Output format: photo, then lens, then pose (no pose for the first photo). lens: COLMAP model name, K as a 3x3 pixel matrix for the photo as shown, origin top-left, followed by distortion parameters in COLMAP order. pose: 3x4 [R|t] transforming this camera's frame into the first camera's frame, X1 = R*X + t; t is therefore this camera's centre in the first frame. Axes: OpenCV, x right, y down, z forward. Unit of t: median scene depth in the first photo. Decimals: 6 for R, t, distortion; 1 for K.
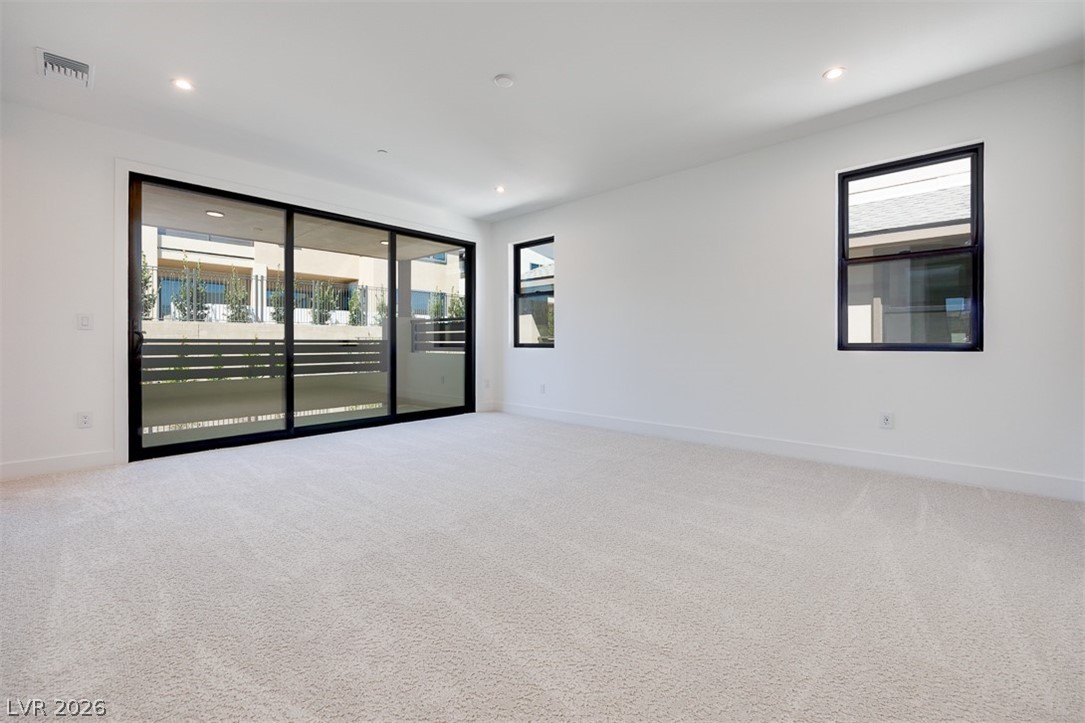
lens RADIAL K [[455.4, 0, 544.0], [0, 455.4, 338.3], [0, 0, 1]] dist [0.011967, -0.000050]
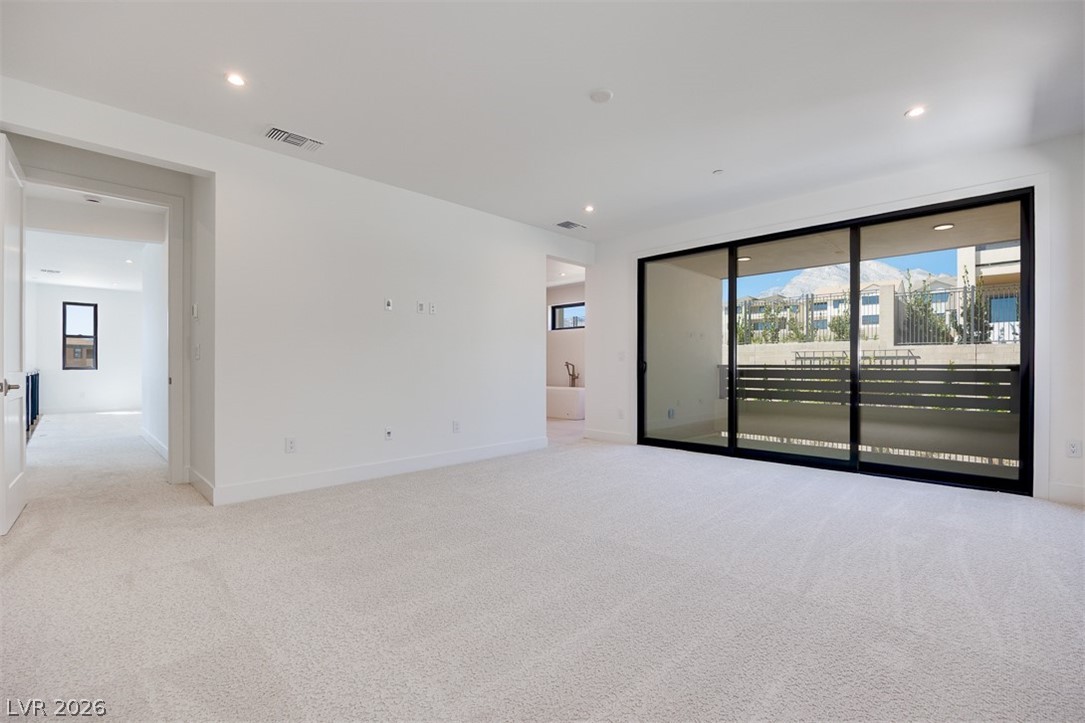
lens RADIAL K [[476.2, 0, 542.1], [0, 476.2, 367.1], [0, 0, 1]] dist [-0.006279, 0.000254]
pose [[-0.022590, 0.001247, -0.999744, 0.341295], [0.007883, 0.999968, 0.001069, 0.001030], [0.999714, -0.007857, -0.022599, 0.331388]]
